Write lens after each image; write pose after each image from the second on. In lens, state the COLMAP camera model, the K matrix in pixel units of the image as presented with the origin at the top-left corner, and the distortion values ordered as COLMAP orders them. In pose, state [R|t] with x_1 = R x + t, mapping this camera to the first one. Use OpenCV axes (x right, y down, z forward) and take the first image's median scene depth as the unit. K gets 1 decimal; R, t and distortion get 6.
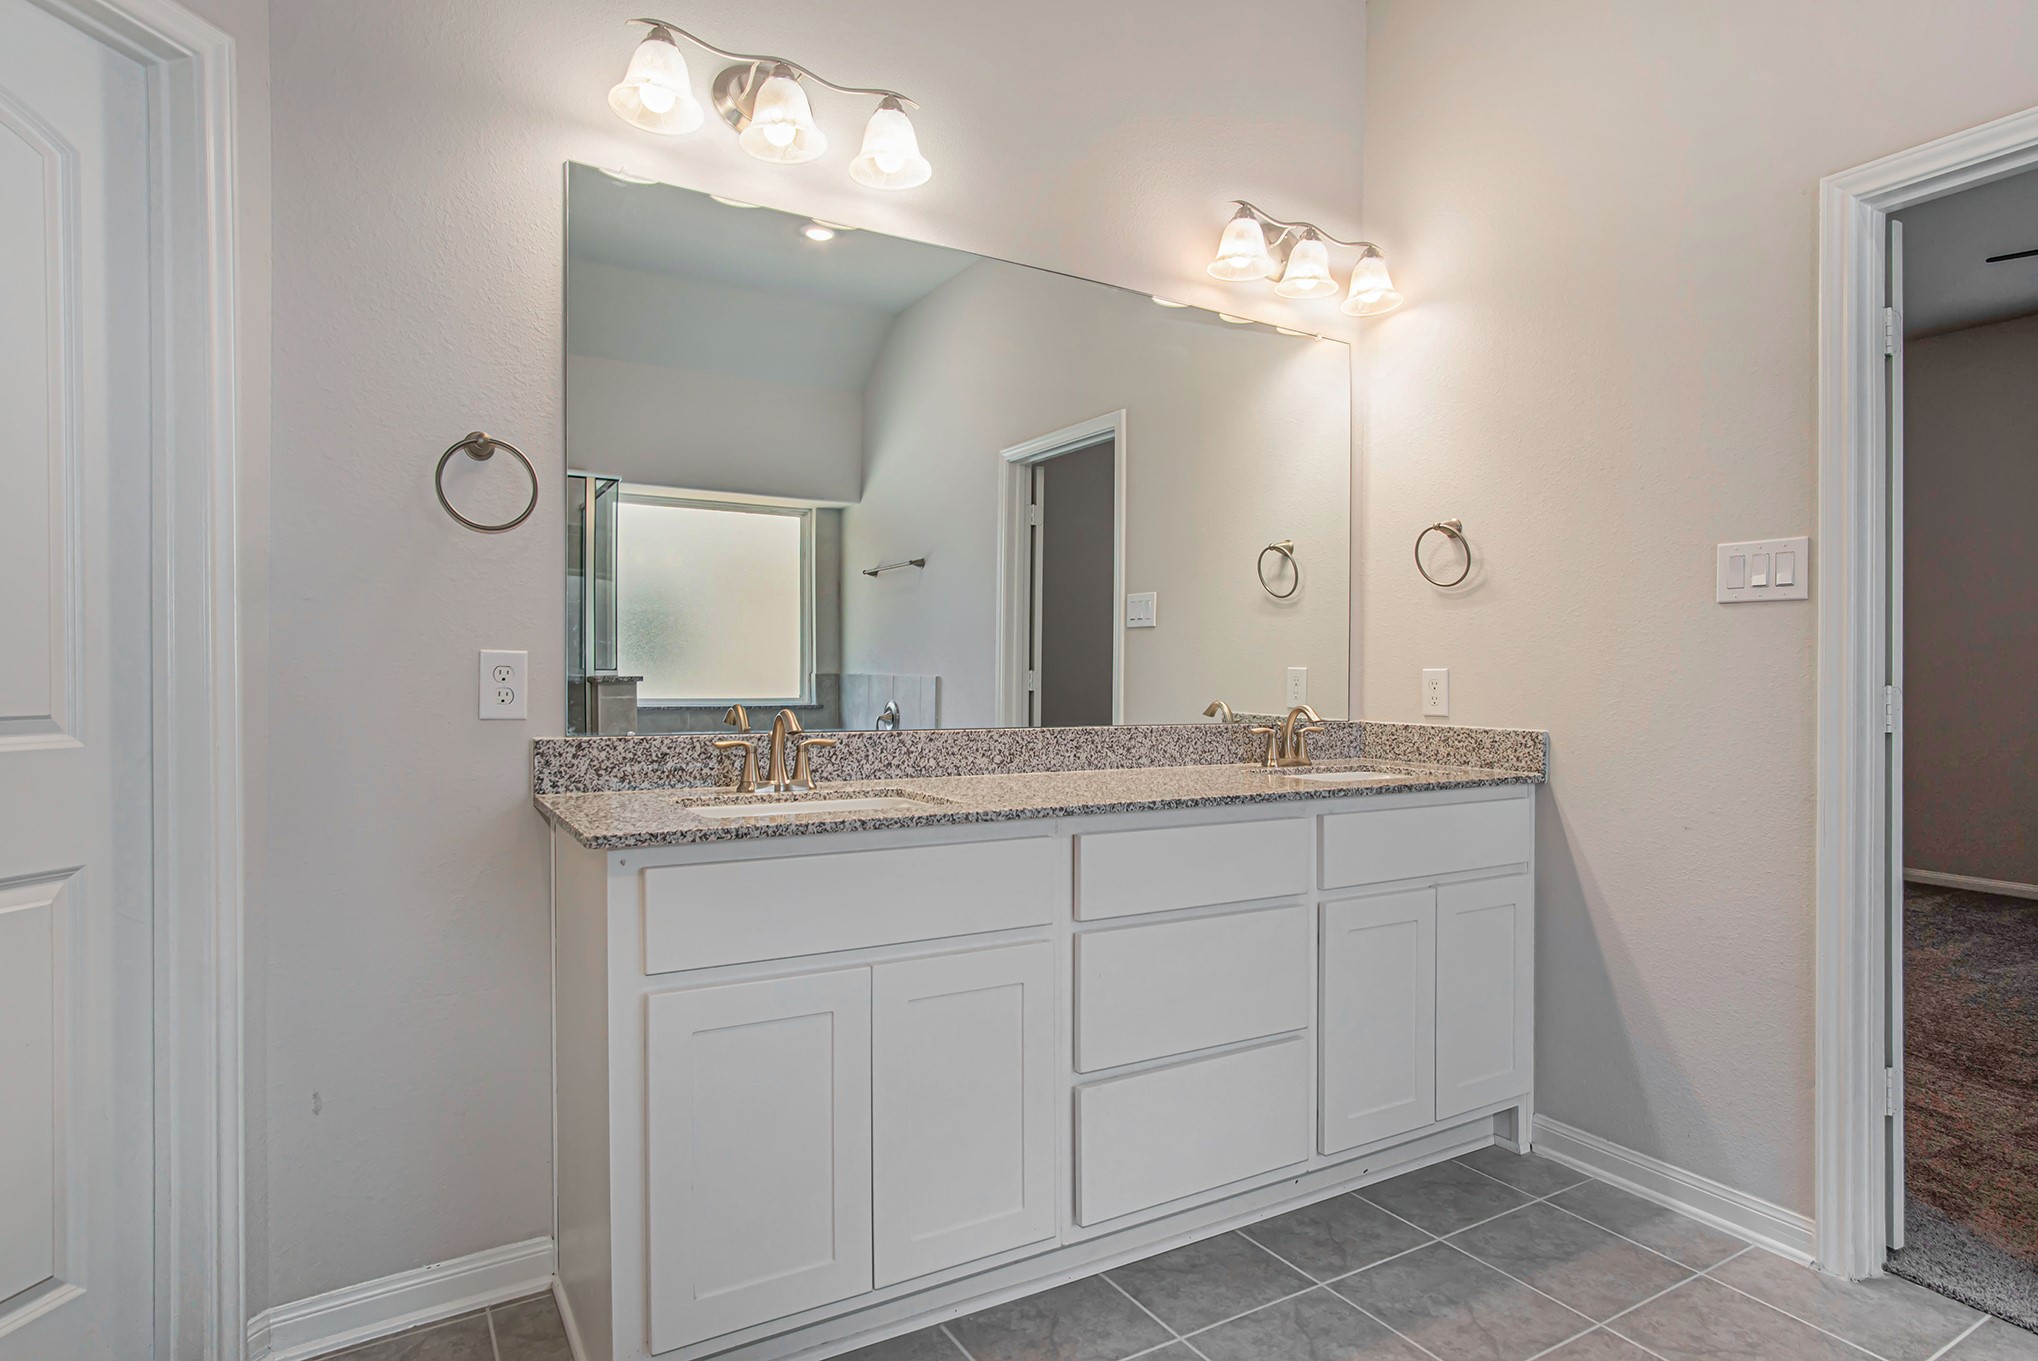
lens RADIAL K [[1098.0, 0, 1017.9], [0, 1098.0, 690.3], [0, 0, 1]] dist [-0.002234, 0.000825]
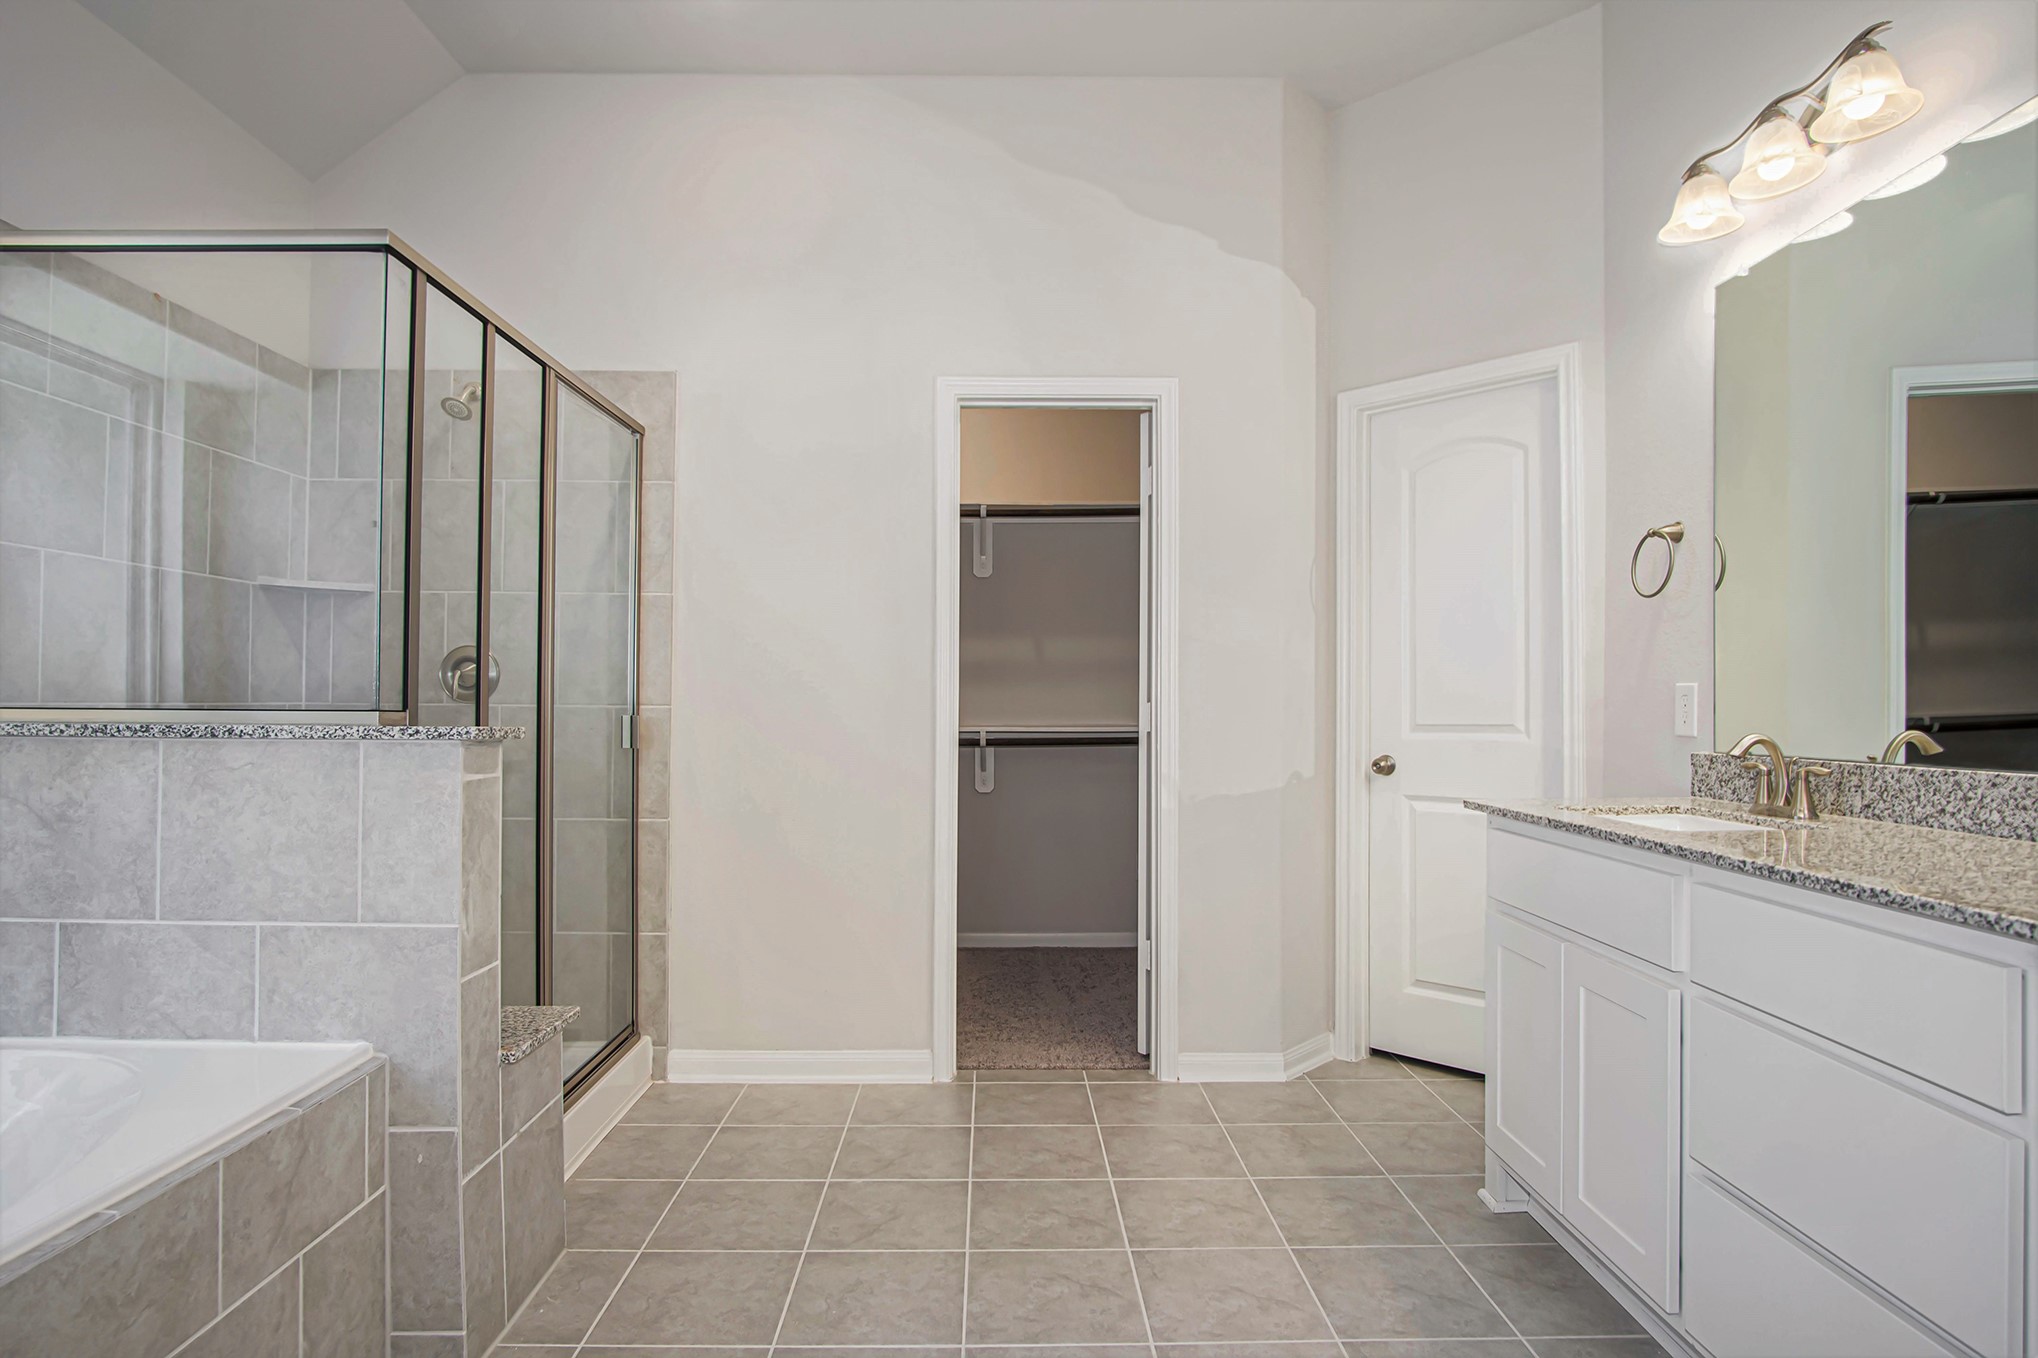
lens RADIAL K [[1098.0, 0, 1023.1], [0, 1098.0, 692.6], [0, 0, 1]] dist [-0.002234, 0.000825]
pose [[-0.539021, -0.019698, -0.842062, 0.921793], [-0.011575, 0.999805, -0.015979, 0.003224], [0.842213, 0.001133, -0.539144, 0.890196]]
